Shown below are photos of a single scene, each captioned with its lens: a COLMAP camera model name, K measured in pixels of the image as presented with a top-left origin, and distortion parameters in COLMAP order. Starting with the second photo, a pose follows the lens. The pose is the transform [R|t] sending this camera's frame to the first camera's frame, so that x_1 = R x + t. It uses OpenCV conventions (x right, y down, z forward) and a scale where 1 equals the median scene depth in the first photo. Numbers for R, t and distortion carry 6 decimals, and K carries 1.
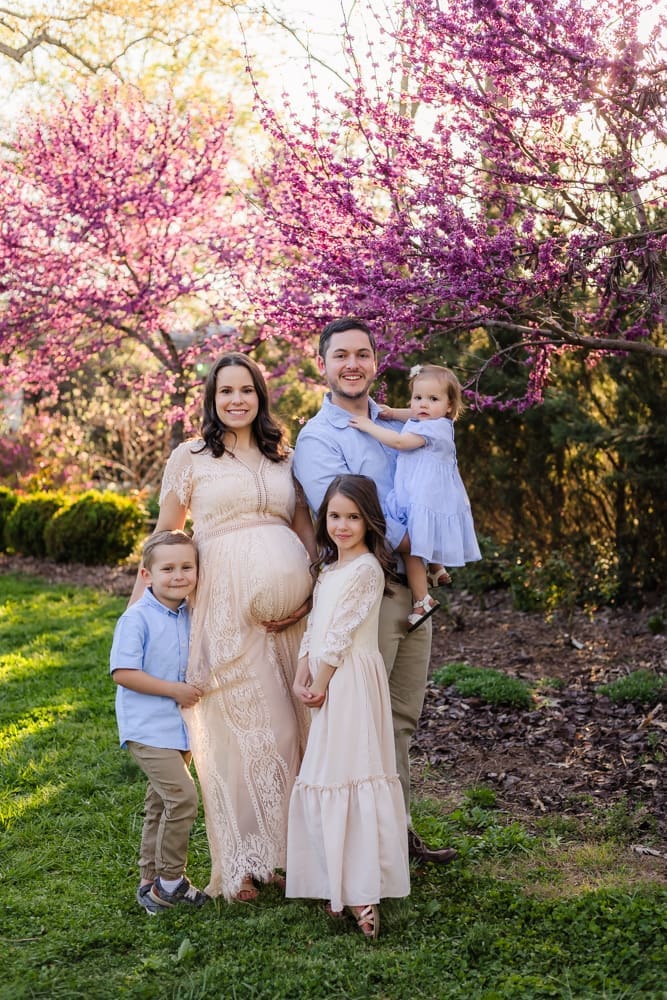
lens RADIAL K [[1462.1, 0, 326.9], [0, 1462.1, 505.3], [0, 0, 1]] dist [0.017123, 0.000000]
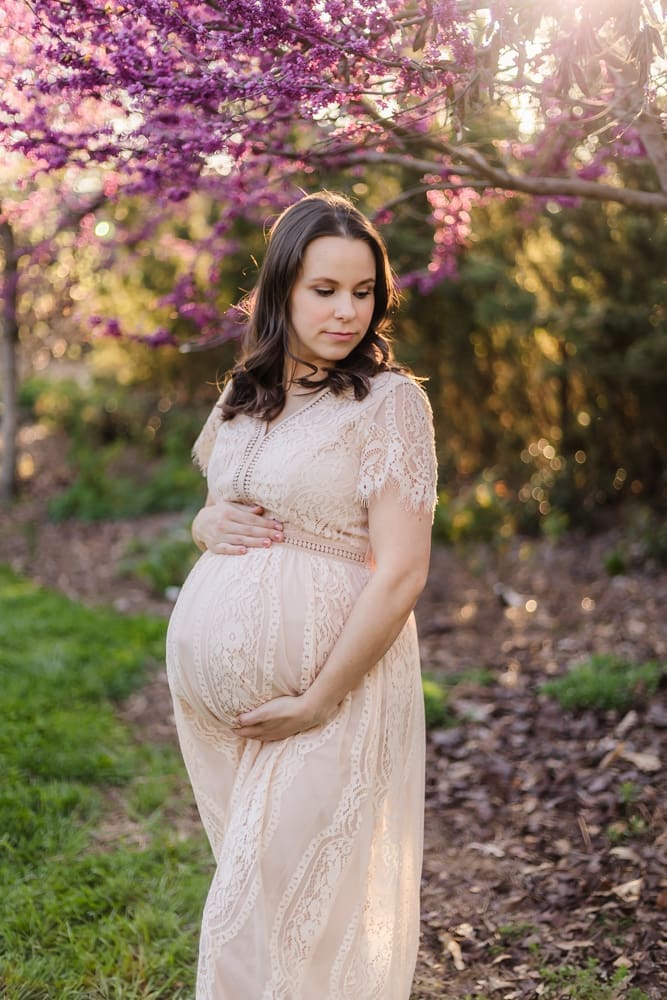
lens RADIAL K [[1462.1, 0, 329.5], [0, 1462.1, 492.7], [0, 0, 1]] dist [0.017123, 0.000000]
pose [[0.998796, -0.022347, 0.043675, 0.060260], [0.018518, 0.996106, 0.086193, -0.033600], [-0.045431, -0.085280, 0.995321, 0.346990]]
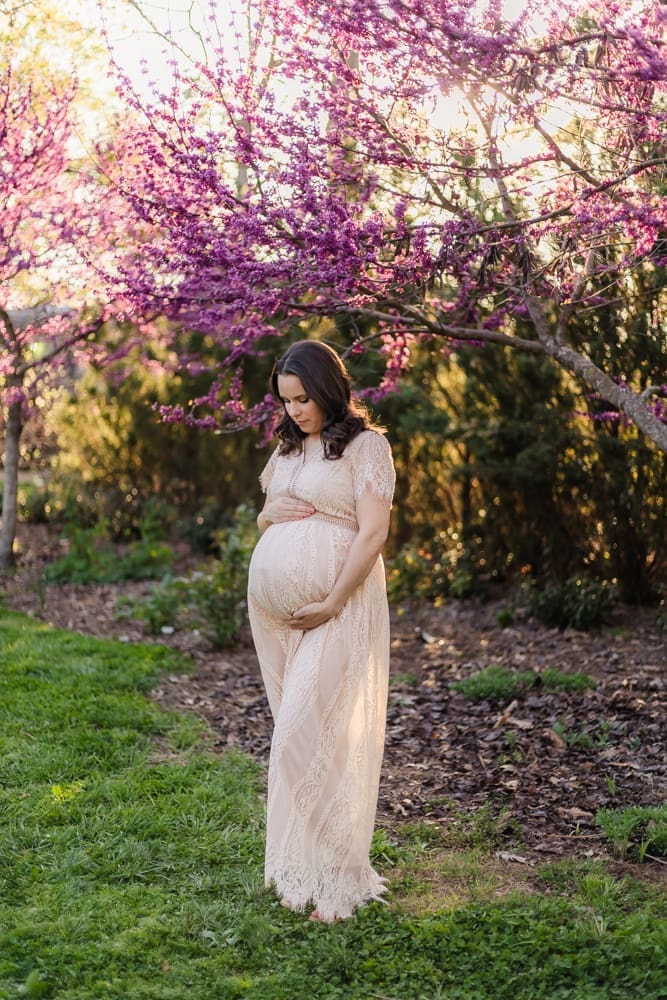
lens RADIAL K [[1462.1, 0, 329.0], [0, 1462.1, 505.8], [0, 0, 1]] dist [0.017123, 0.000000]
pose [[0.993258, 0.011984, 0.115305, -0.013109], [-0.013200, 0.999865, 0.009786, -0.004136], [-0.115172, -0.011242, 0.993282, 0.039215]]
